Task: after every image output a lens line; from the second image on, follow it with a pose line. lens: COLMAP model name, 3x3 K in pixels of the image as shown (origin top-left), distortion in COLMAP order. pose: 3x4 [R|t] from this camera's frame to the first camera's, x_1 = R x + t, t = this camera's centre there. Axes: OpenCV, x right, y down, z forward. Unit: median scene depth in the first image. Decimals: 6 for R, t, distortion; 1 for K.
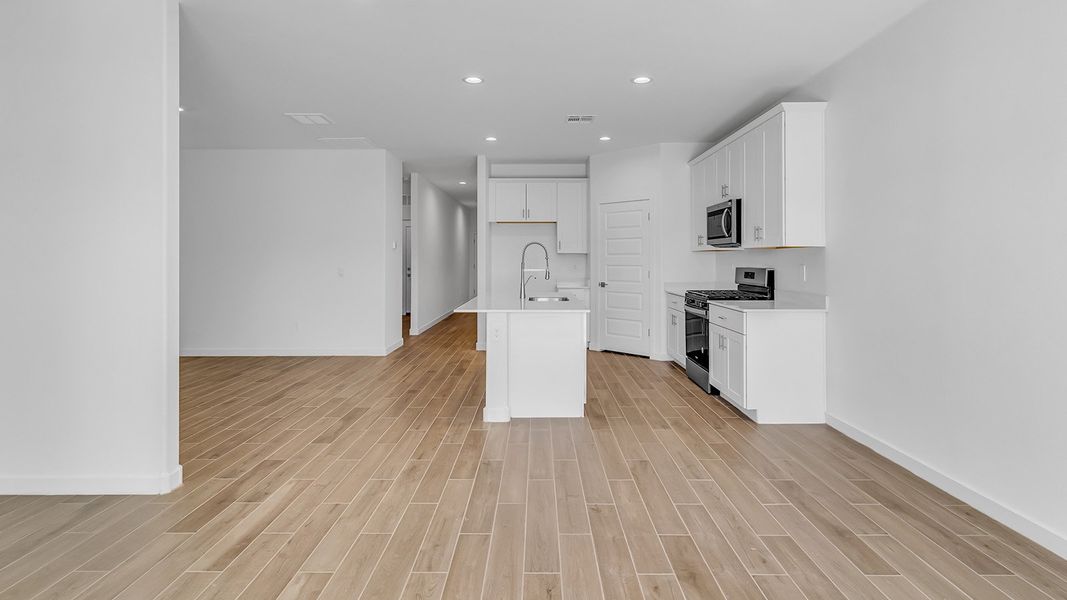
lens RADIAL K [[520.0, 0, 538.1], [0, 520.0, 256.3], [0, 0, 1]] dist [0.003388, 0.000470]
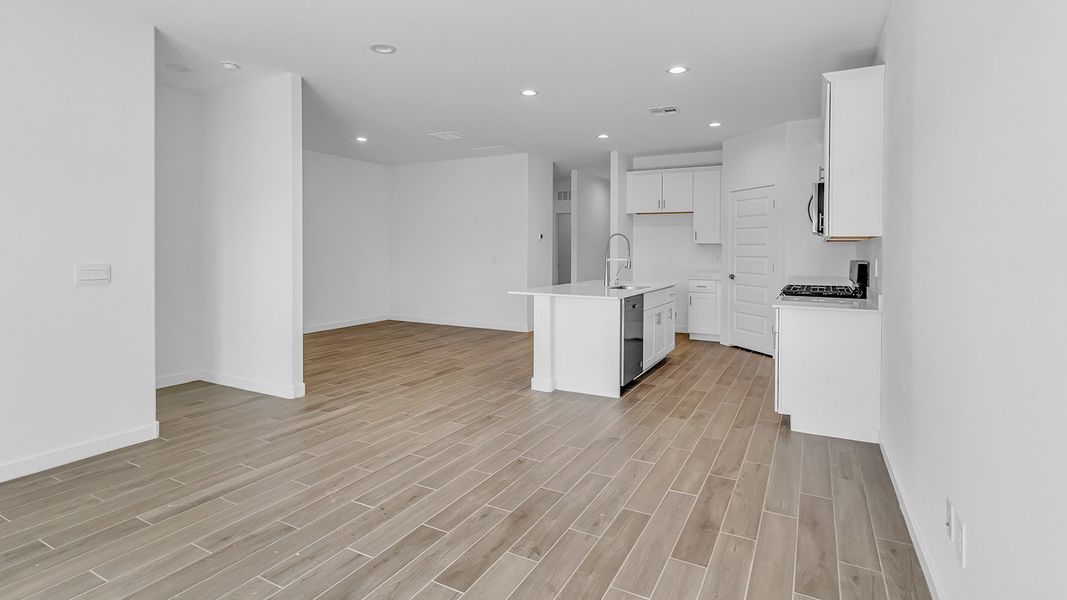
lens RADIAL K [[520.0, 0, 538.1], [0, 520.0, 256.3], [0, 0, 1]] dist [0.003388, 0.000470]
pose [[0.882470, 0.011974, -0.470215, 0.266613], [-0.003273, 0.999808, 0.019317, -0.000081], [0.470356, -0.015507, 0.882340, -0.005080]]
